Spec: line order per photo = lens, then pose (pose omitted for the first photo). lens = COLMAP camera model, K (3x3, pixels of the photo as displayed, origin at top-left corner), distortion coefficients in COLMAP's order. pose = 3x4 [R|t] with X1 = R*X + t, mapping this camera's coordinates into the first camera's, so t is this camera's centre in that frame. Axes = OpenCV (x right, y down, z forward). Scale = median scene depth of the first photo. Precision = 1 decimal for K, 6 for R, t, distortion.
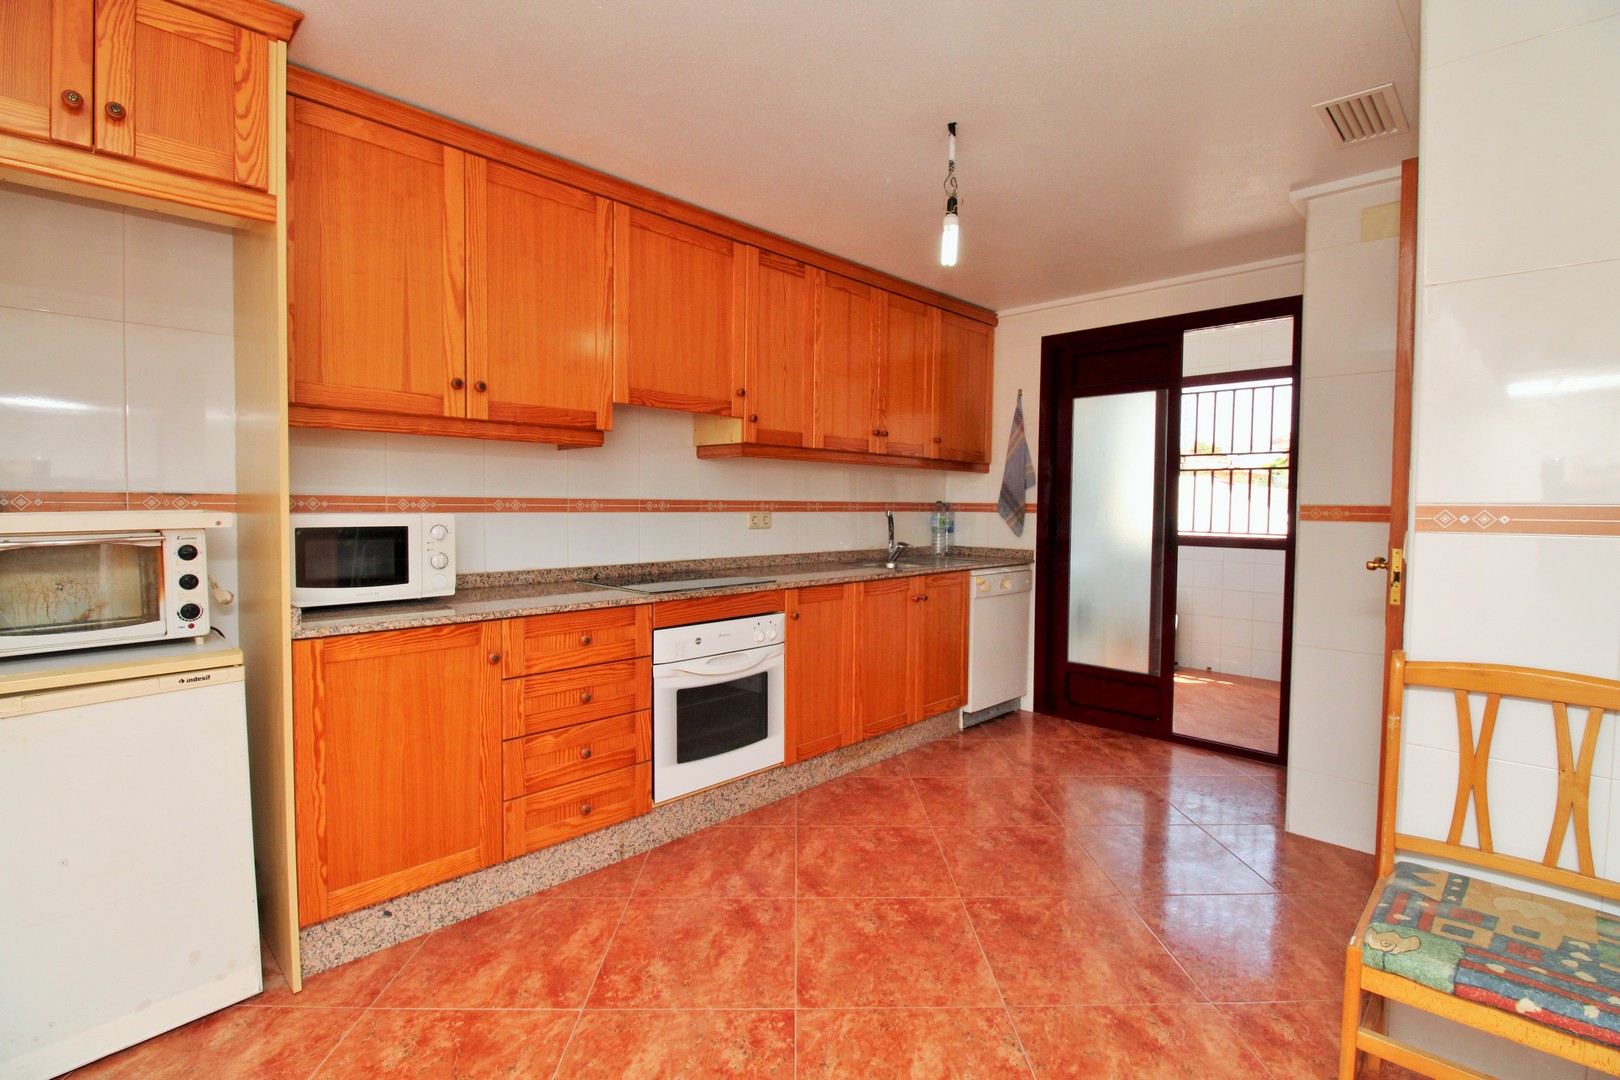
lens RADIAL K [[756.9, 0, 816.3], [0, 756.9, 536.0], [0, 0, 1]] dist [-0.008804, -0.005190]
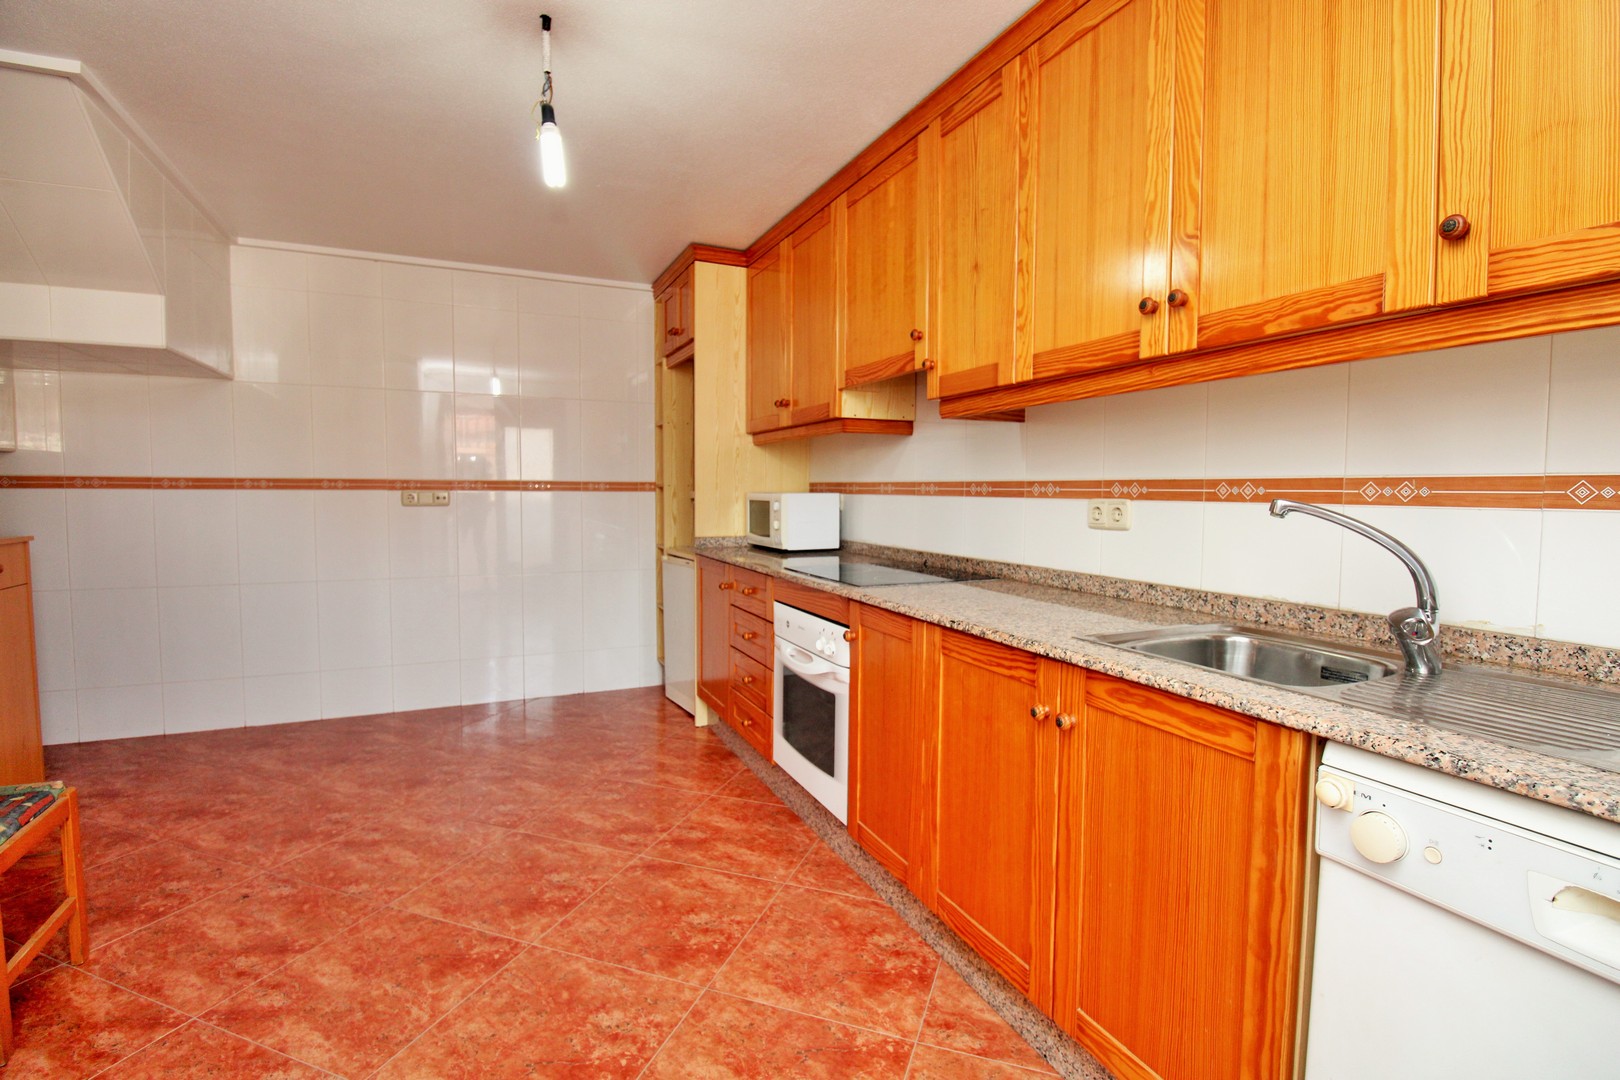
lens RADIAL K [[756.9, 0, 819.7], [0, 756.9, 534.8], [0, 0, 1]] dist [-0.008804, -0.005190]
pose [[-0.365586, 0.048290, -0.929524, 0.722016], [-0.045299, 0.996547, 0.069588, -0.047350], [0.929675, 0.067547, -0.362136, 1.356805]]
